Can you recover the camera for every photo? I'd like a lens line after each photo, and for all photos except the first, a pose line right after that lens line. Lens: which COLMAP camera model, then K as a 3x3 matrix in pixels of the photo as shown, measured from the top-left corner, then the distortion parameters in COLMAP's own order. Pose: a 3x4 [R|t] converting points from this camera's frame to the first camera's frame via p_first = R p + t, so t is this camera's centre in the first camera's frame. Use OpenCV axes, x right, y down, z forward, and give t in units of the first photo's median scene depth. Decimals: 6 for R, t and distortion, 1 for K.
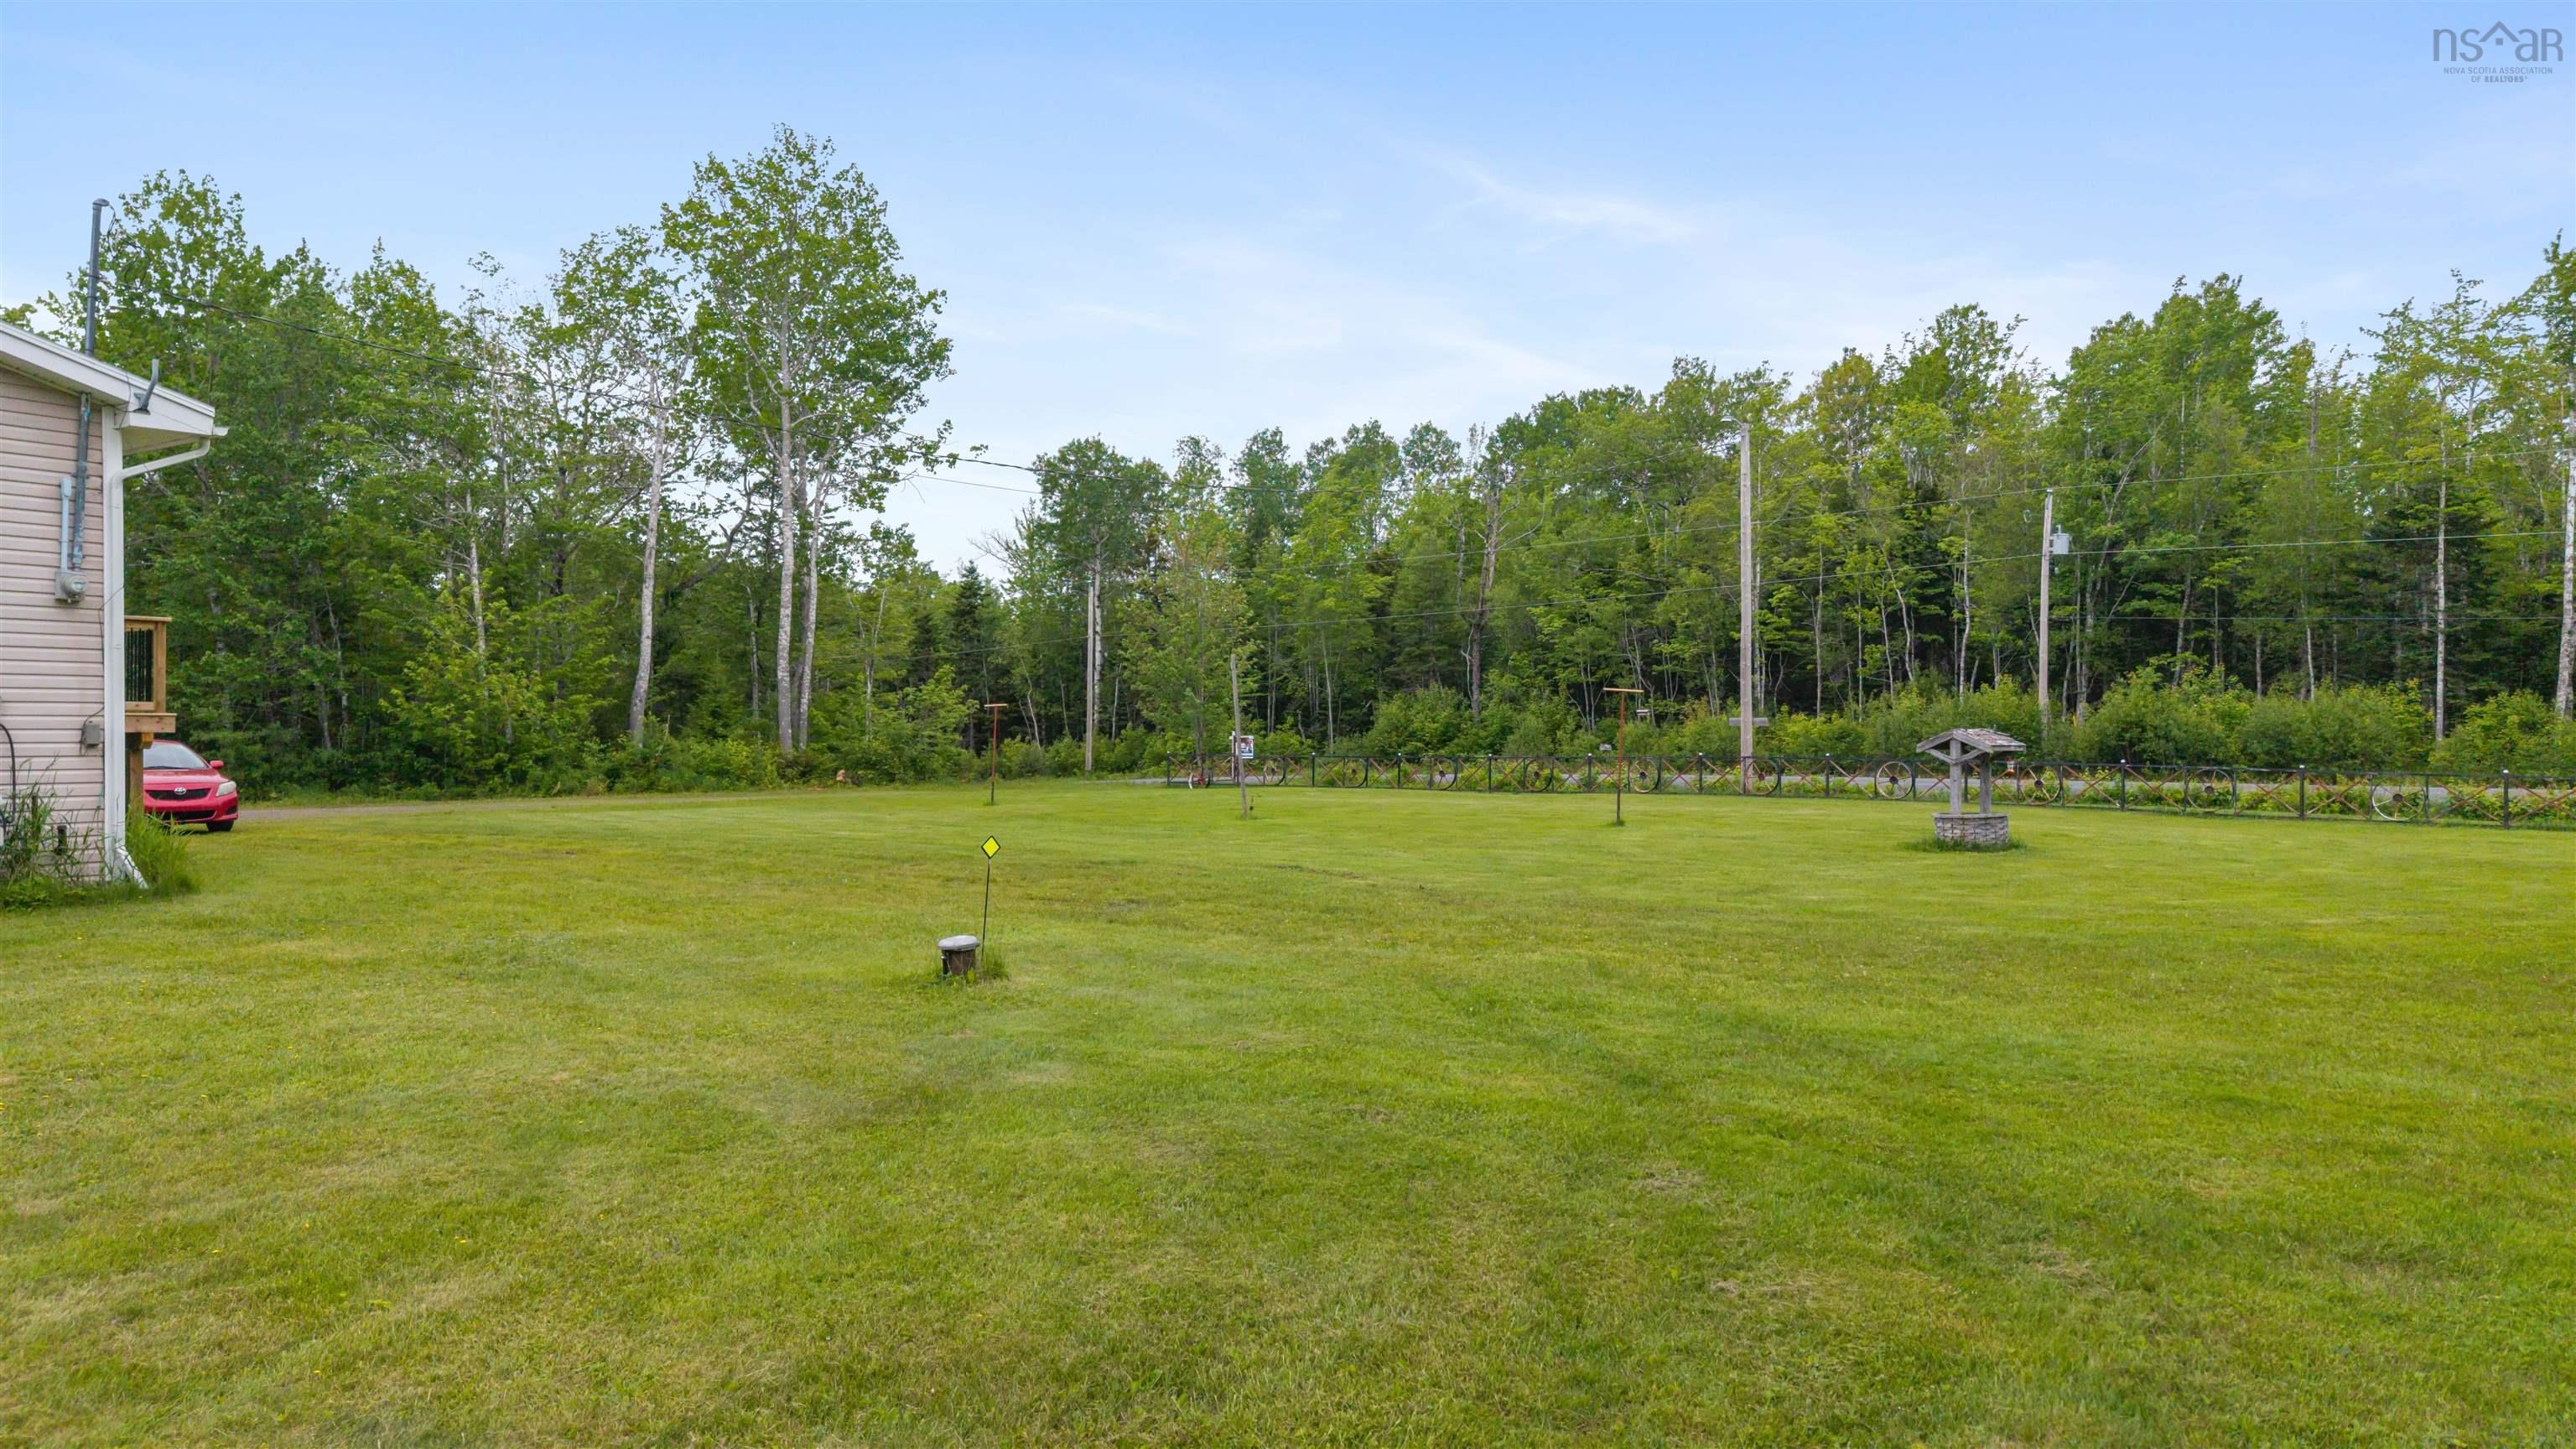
lens RADIAL K [[1725.1, 0, 1308.5], [0, 1725.1, 732.2], [0, 0, 1]] dist [0.063820, -0.067326]
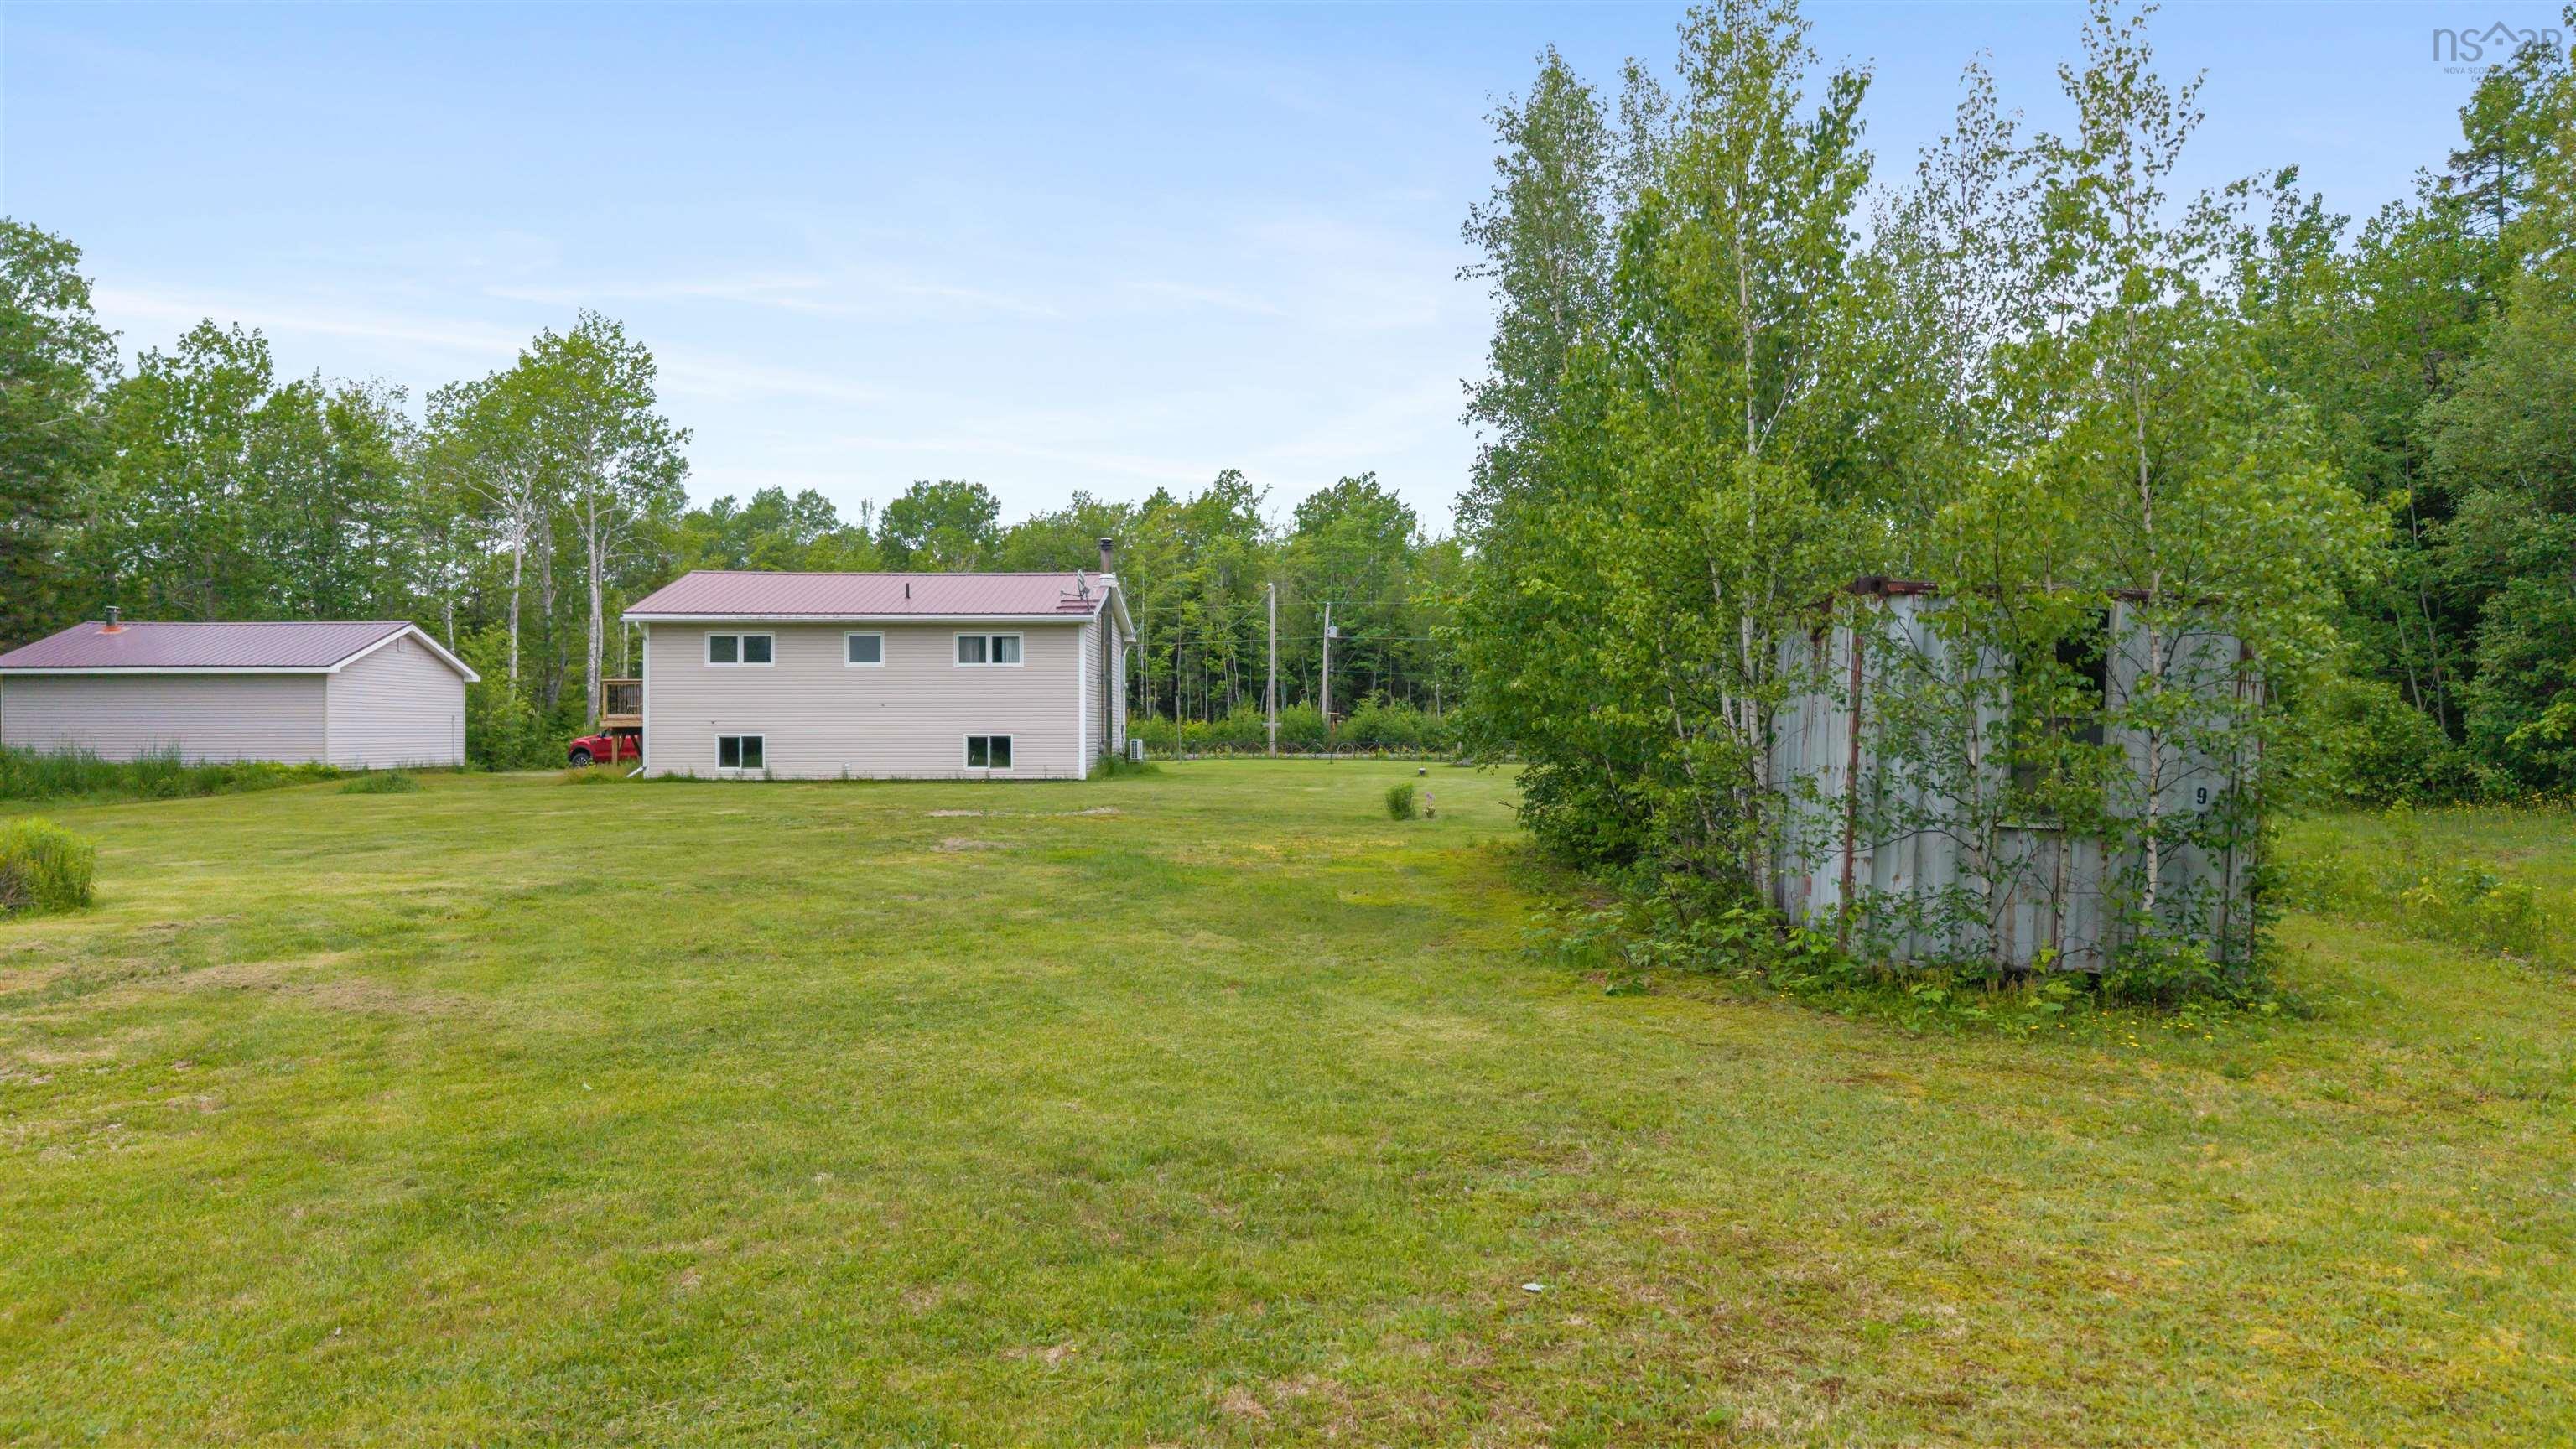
lens RADIAL K [[1725.1, 0, 1308.5], [0, 1725.1, 732.2], [0, 0, 1]] dist [0.063820, -0.067326]
pose [[0.848283, 0.005898, 0.529511, -0.520147], [-0.005962, 0.999981, -0.001587, 0.003298], [-0.529510, -0.001810, 0.848302, -0.514101]]
